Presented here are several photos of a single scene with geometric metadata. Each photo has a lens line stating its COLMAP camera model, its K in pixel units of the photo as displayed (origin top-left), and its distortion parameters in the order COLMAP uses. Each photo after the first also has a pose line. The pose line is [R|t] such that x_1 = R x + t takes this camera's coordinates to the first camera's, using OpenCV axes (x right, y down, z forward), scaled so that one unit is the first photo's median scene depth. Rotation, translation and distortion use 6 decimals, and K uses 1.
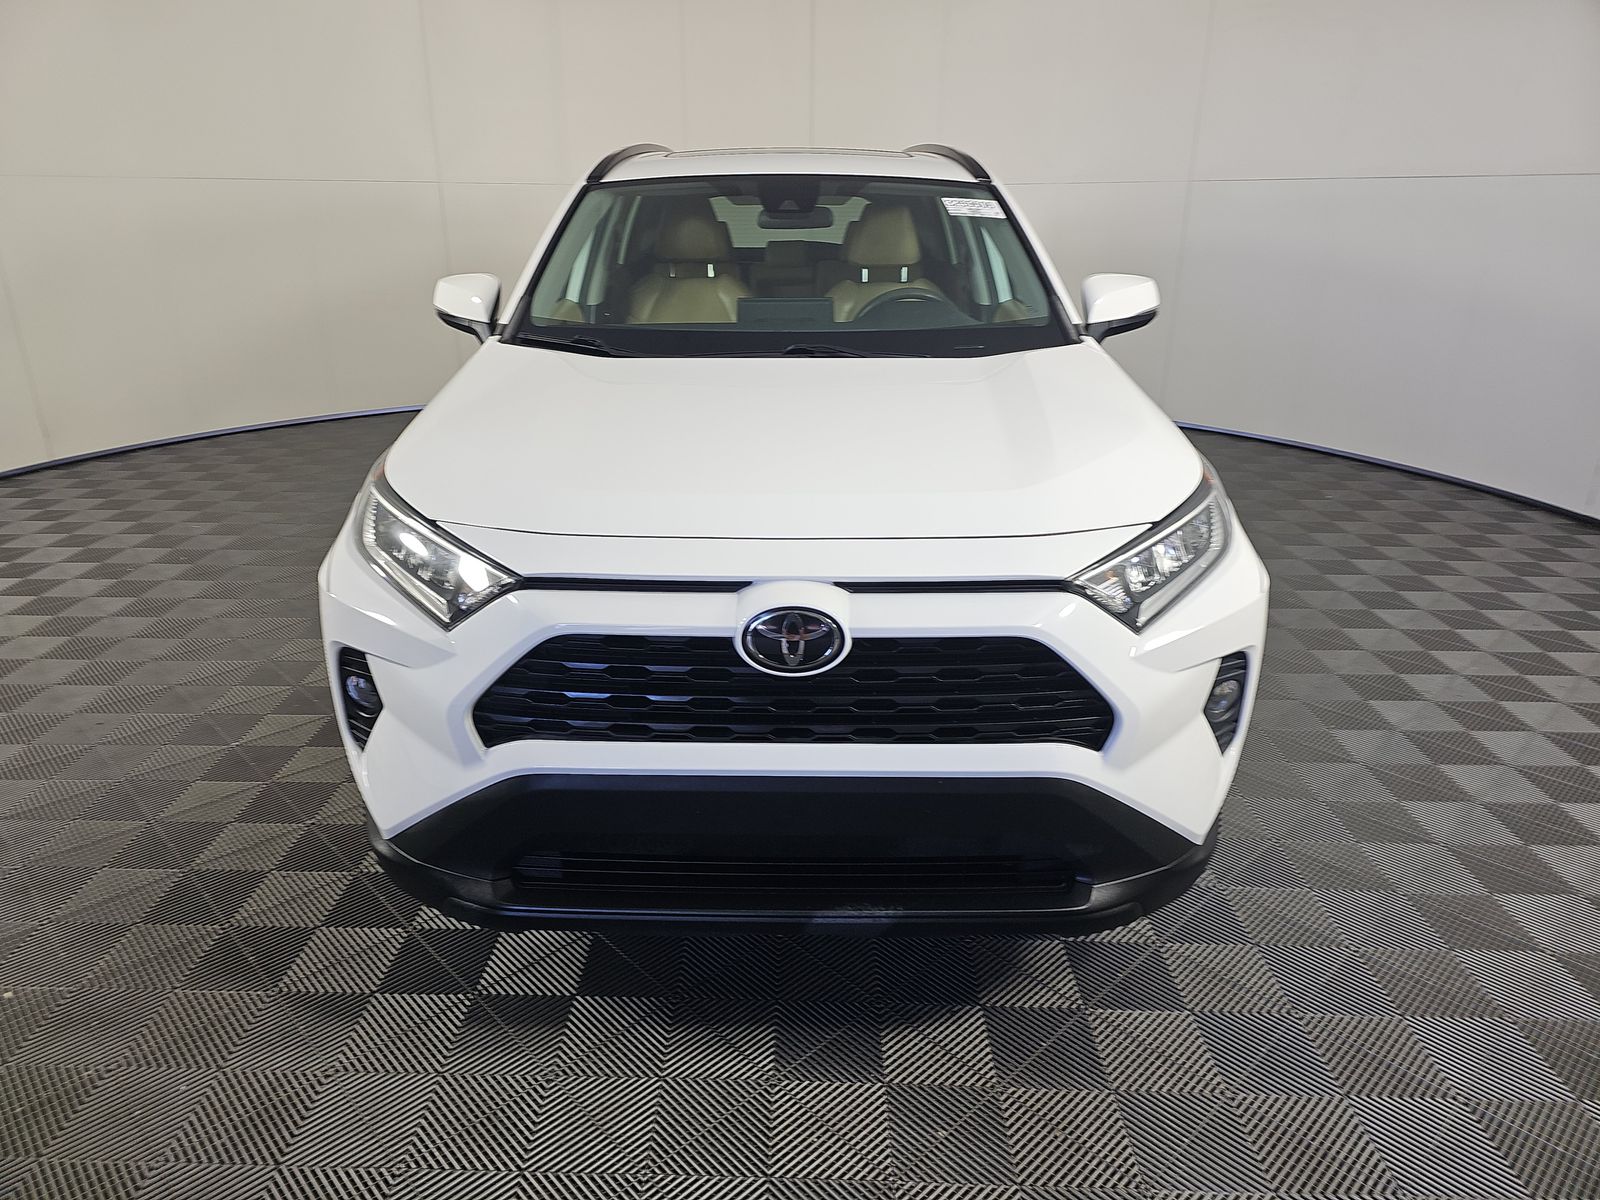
lens RADIAL K [[1068.6, 0, 800.0], [0, 1068.6, 600.0], [0, 0, 1]] dist [0.000441, 0.000158]
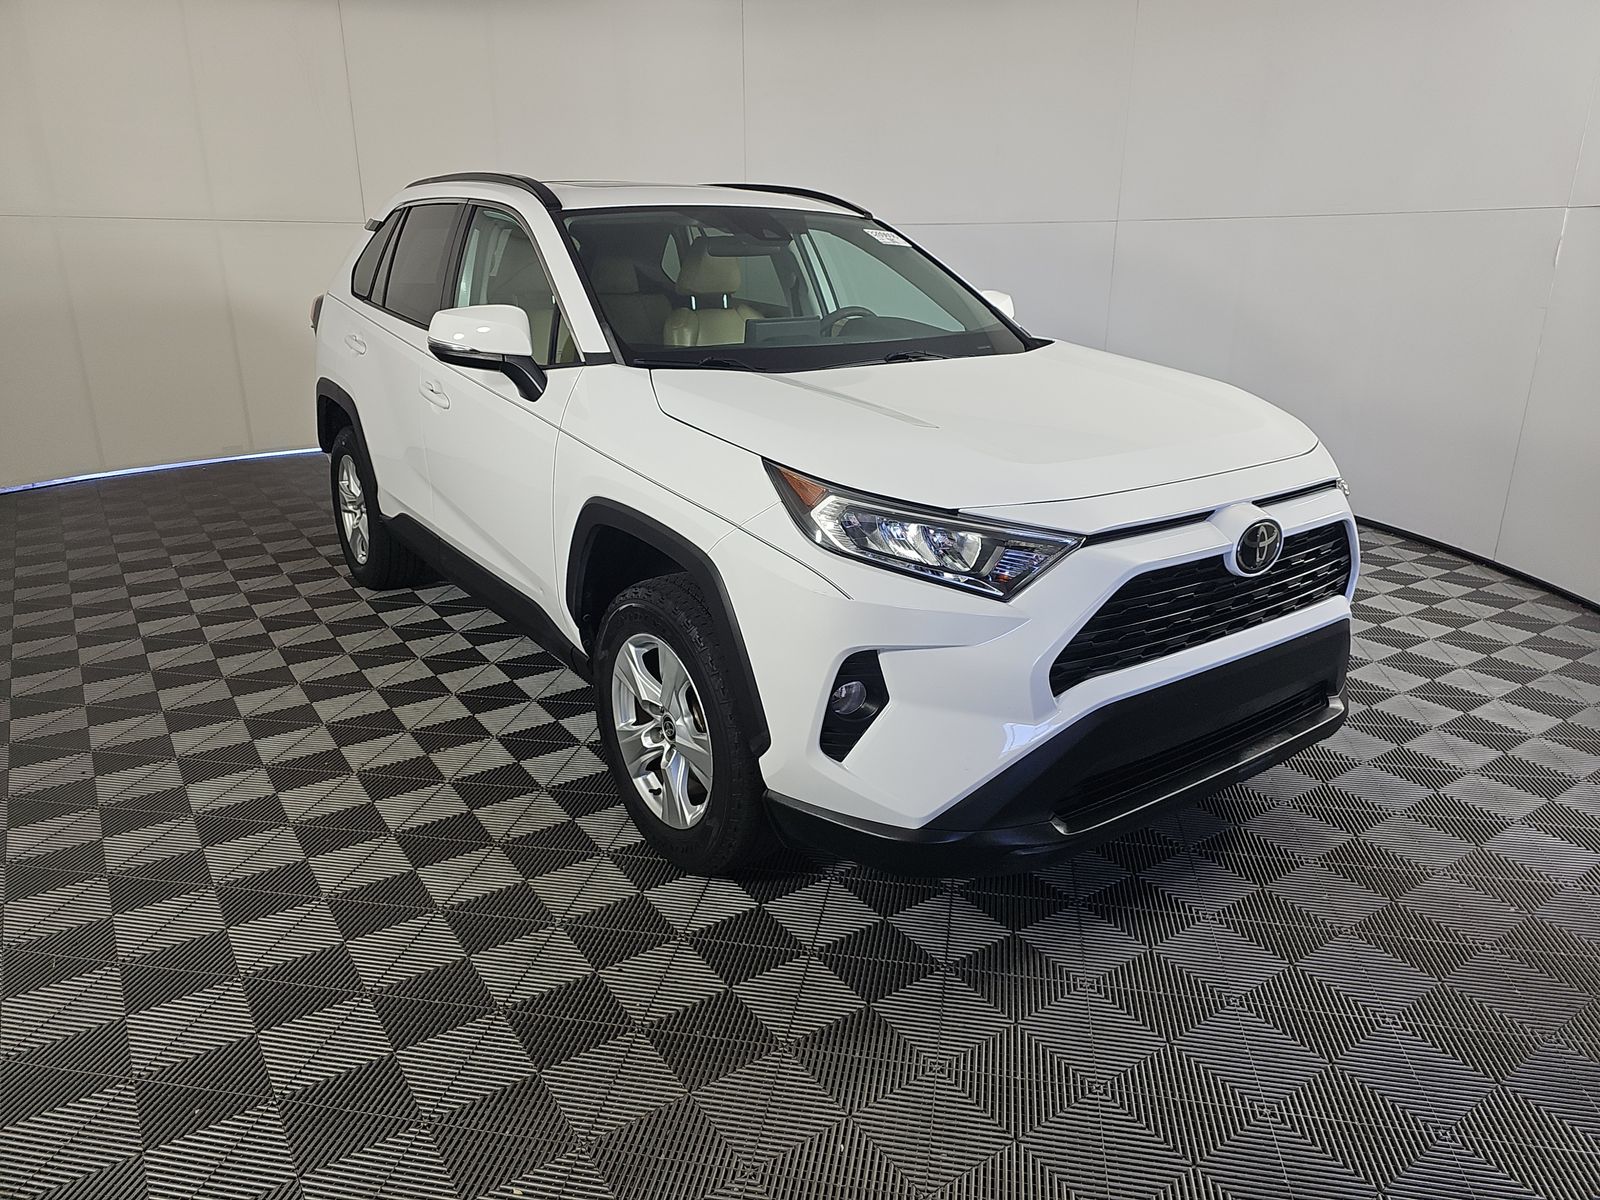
lens RADIAL K [[1068.6, 0, 800.0], [0, 1068.6, 600.0], [0, 0, 1]] dist [0.000441, 0.000158]
pose [[0.808502, -0.185559, 0.558473, -1.124627], [0.209025, 0.977658, 0.022233, -0.042228], [-0.550121, 0.098760, 0.829224, 0.215975]]
